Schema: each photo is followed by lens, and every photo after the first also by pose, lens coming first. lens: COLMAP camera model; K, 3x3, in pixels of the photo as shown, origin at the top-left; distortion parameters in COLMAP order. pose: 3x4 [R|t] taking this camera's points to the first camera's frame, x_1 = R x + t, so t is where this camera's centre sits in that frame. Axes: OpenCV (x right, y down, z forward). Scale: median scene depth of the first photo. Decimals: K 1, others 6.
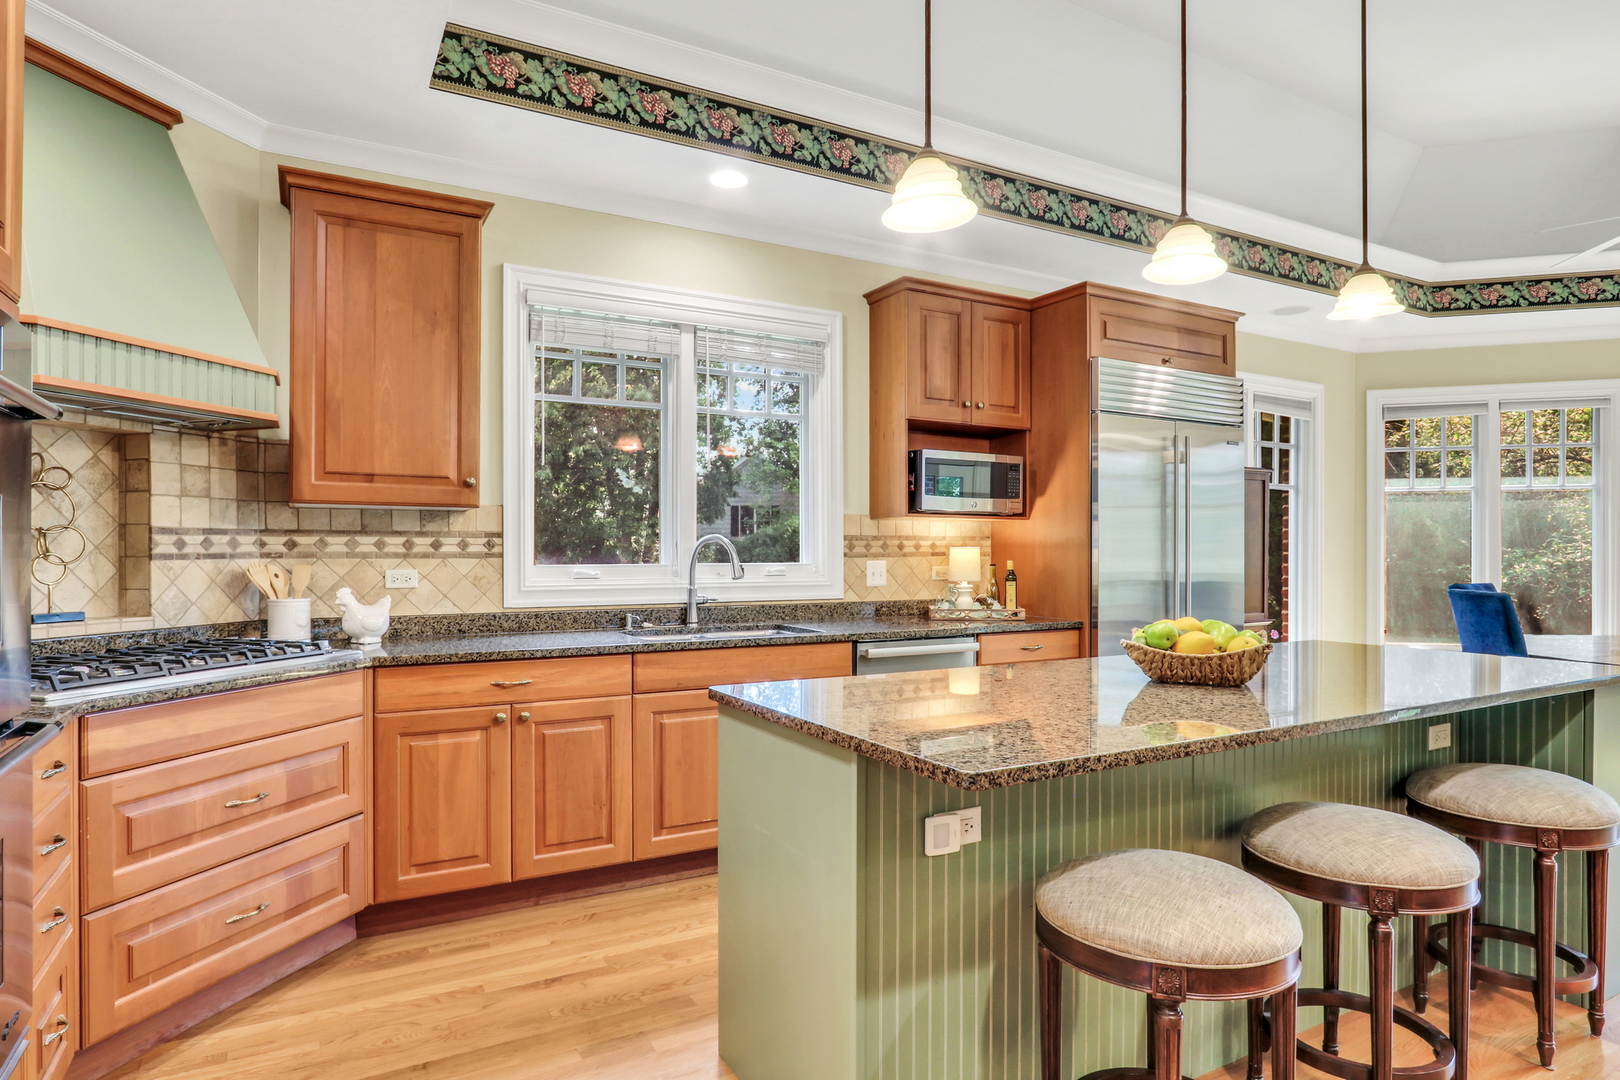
lens RADIAL K [[898.4, 0, 798.7], [0, 898.4, 554.8], [0, 0, 1]] dist [-0.019098, 0.001210]
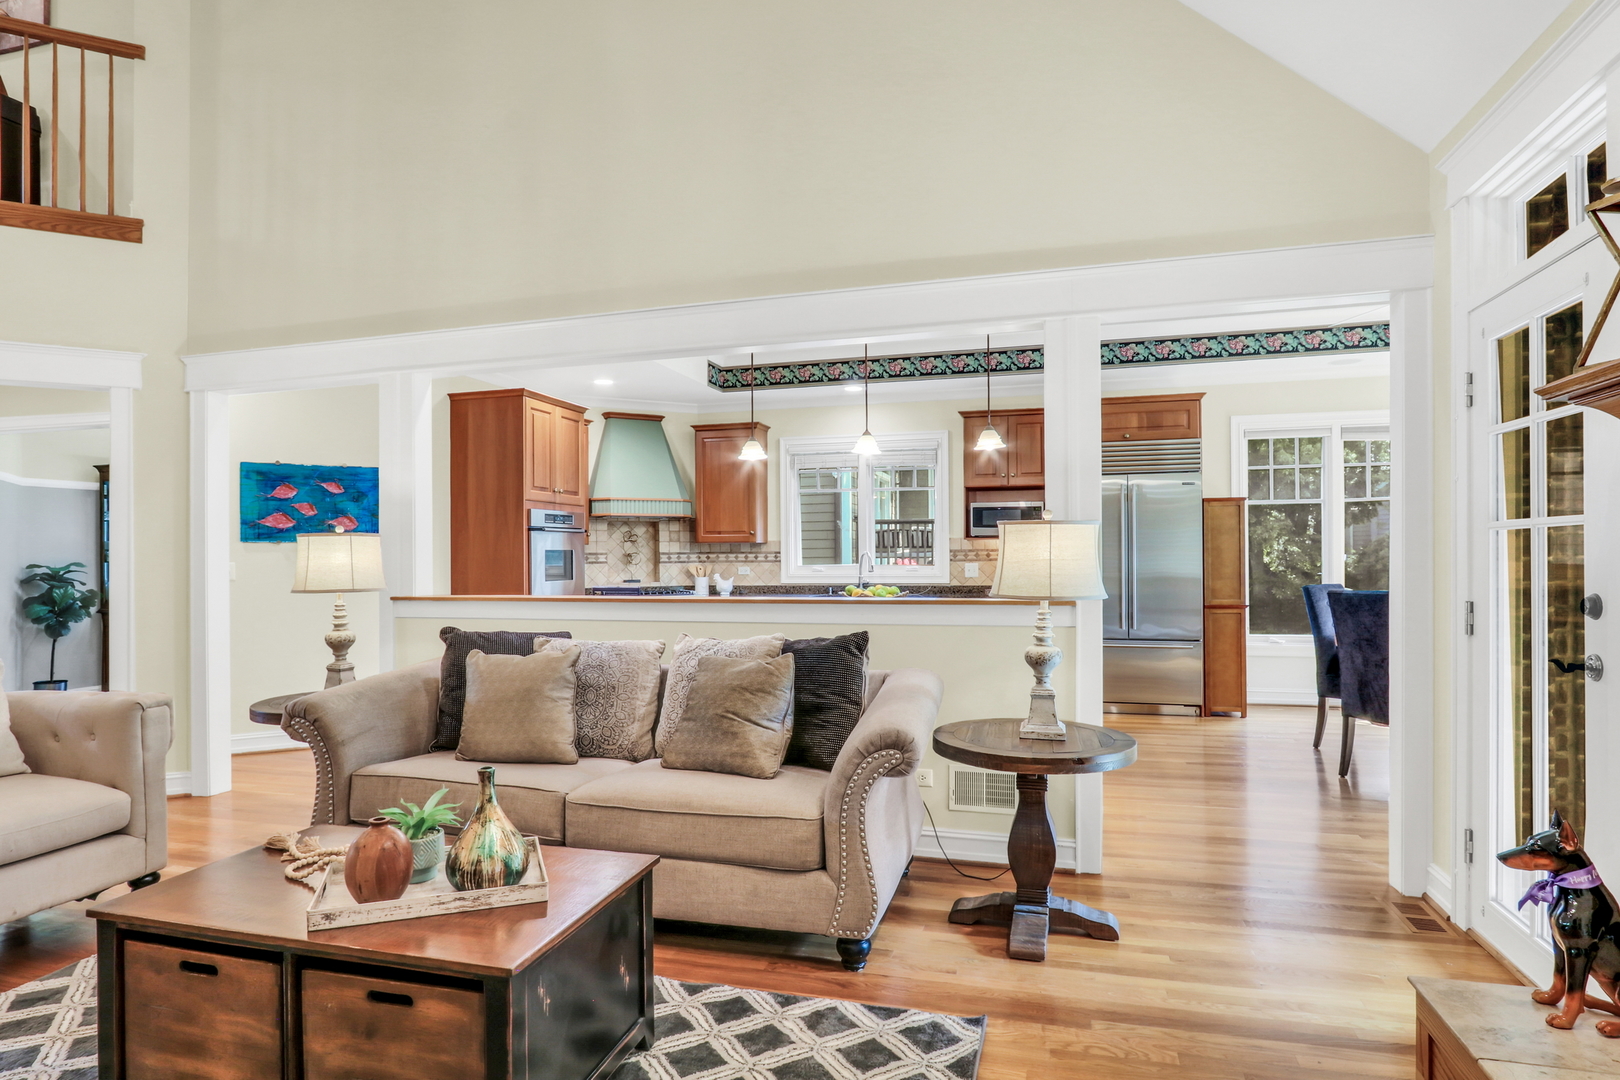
lens RADIAL K [[922.9, 0, 806.4], [0, 922.9, 561.0], [0, 0, 1]] dist [-0.001879, -0.000426]
pose [[0.709161, -0.005144, -0.705028, 1.611086], [0.004913, 0.999985, -0.002355, 0.006735], [0.705030, -0.001794, 0.709175, -0.768787]]
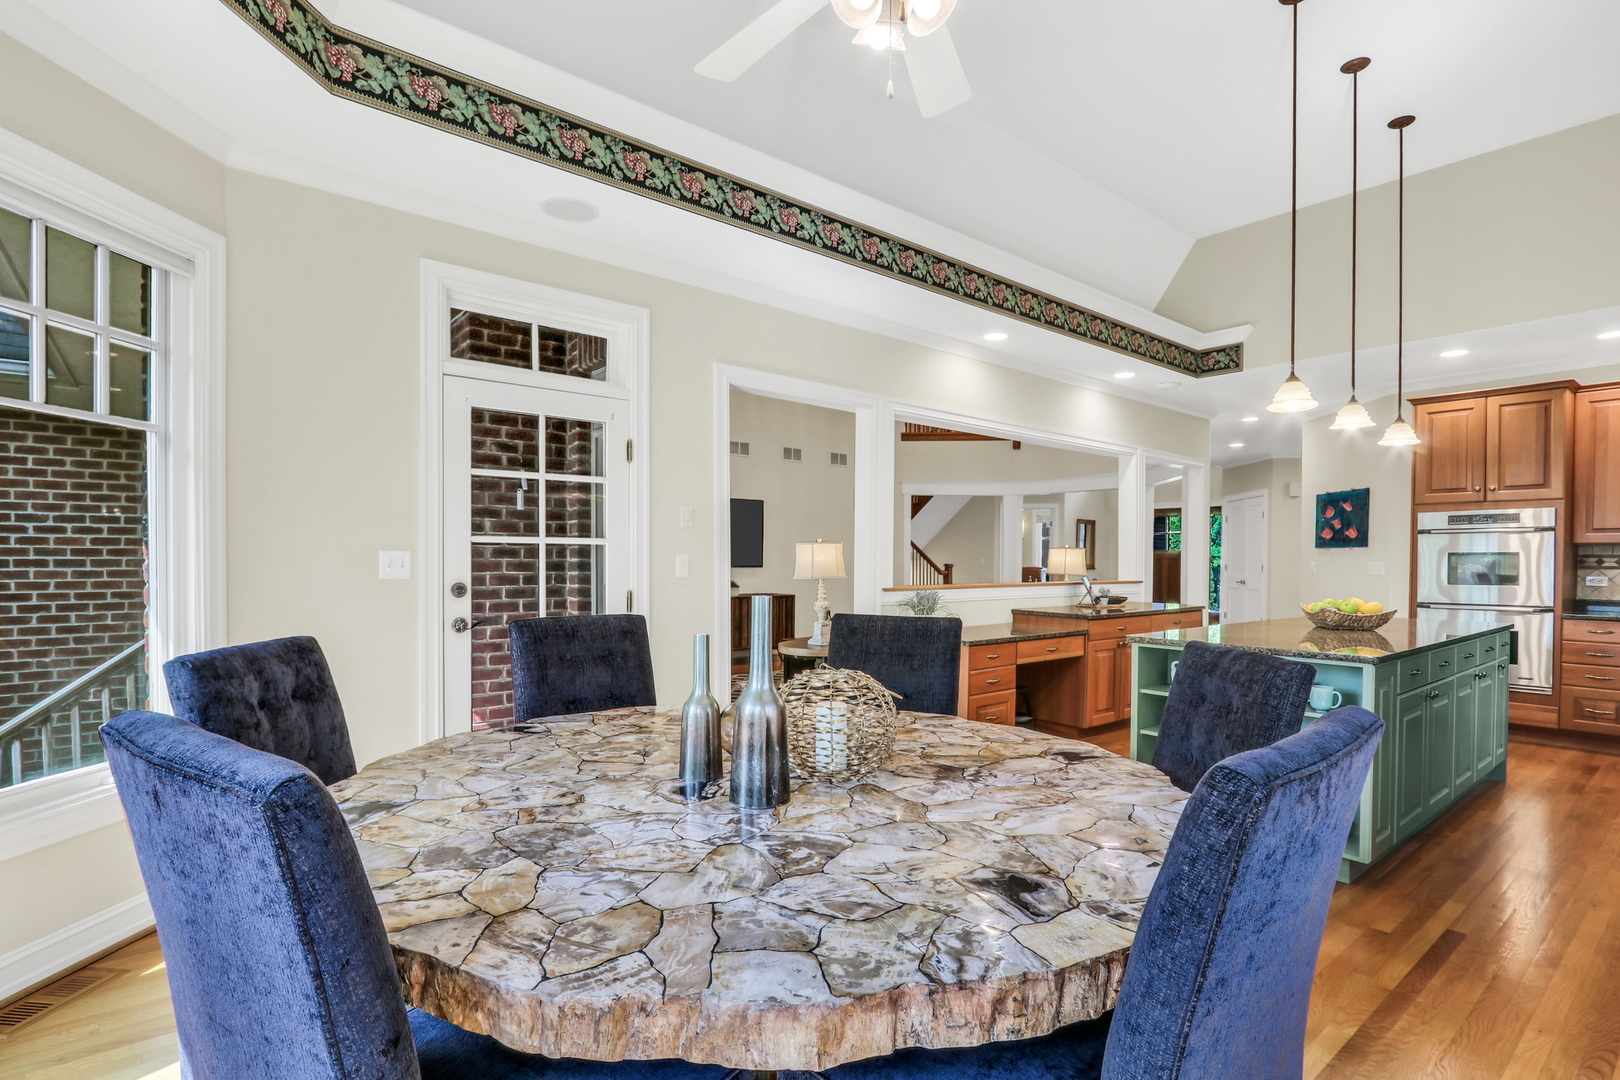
lens RADIAL K [[798.3, 0, 810.7], [0, 798.3, 563.6], [0, 0, 1]] dist [-0.003346, -0.000681]
pose [[-0.981882, -0.006765, -0.189373, 1.442954], [-0.009179, 0.999887, 0.011873, -0.009644], [0.189271, 0.013397, -0.981833, 1.843659]]
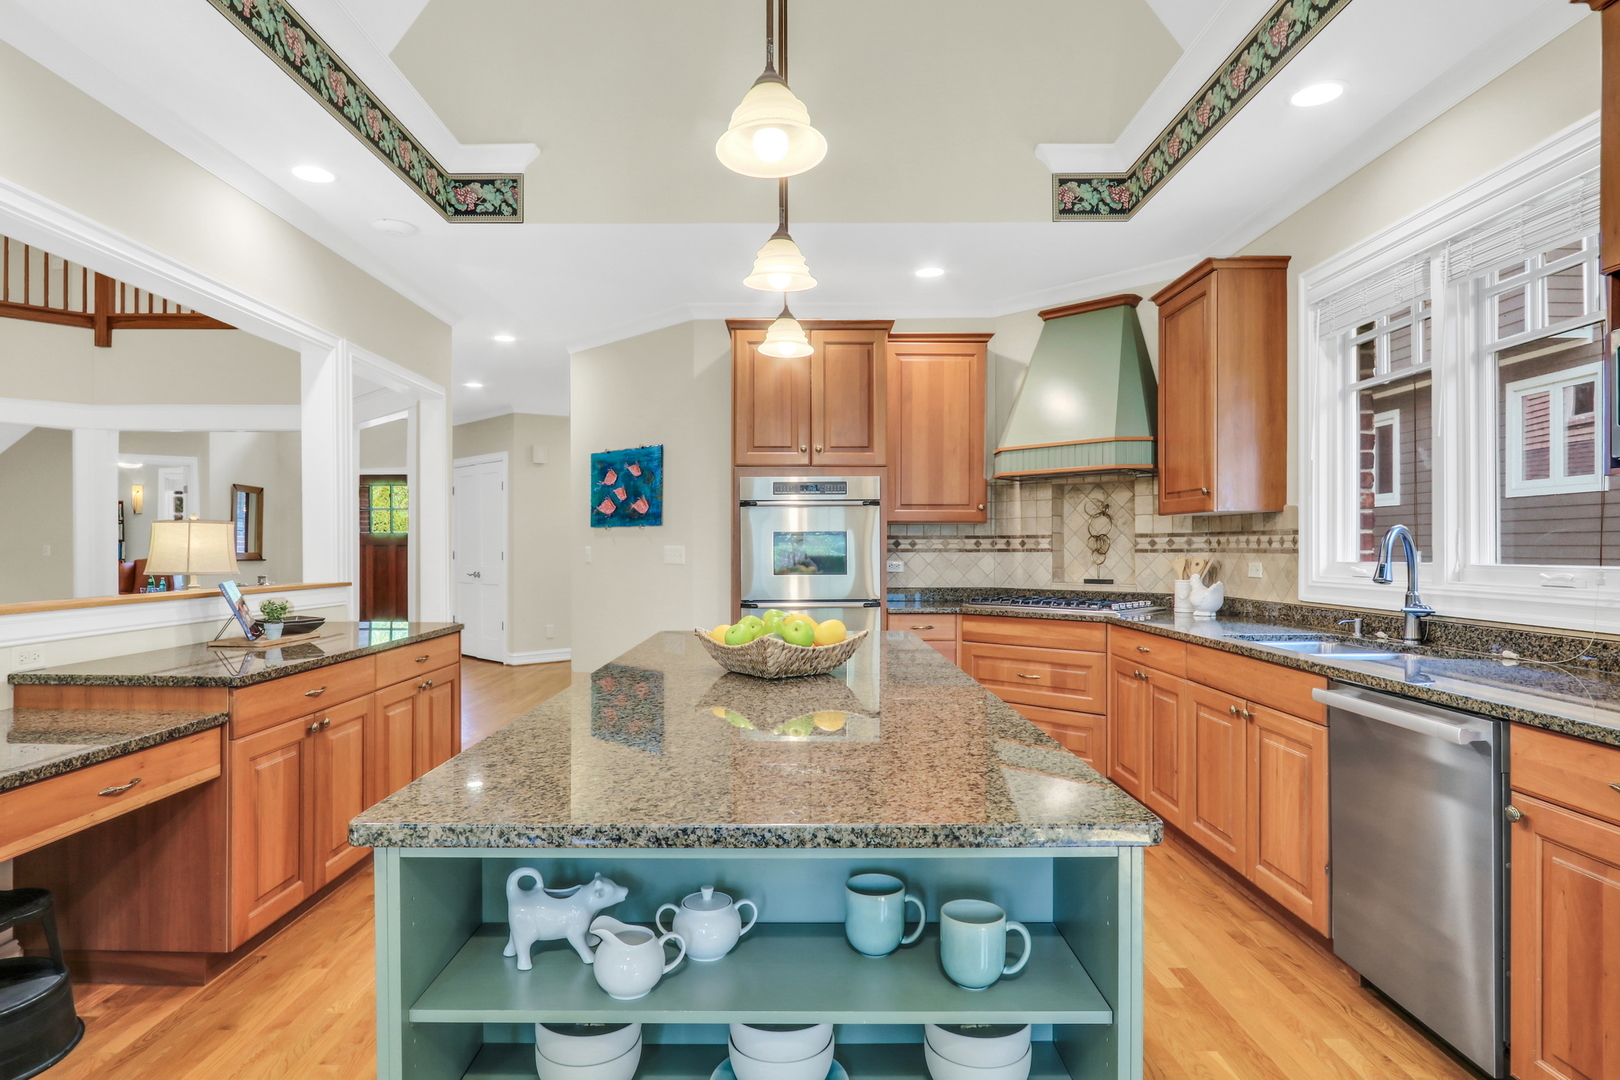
lens RADIAL K [[898.4, 0, 798.7], [0, 898.4, 554.8], [0, 0, 1]] dist [-0.019098, 0.001210]
pose [[-0.481110, 0.005121, -0.876645, 0.985752], [-0.005323, 0.999947, 0.008762, -0.001237], [0.876644, 0.008882, -0.481058, 1.101548]]
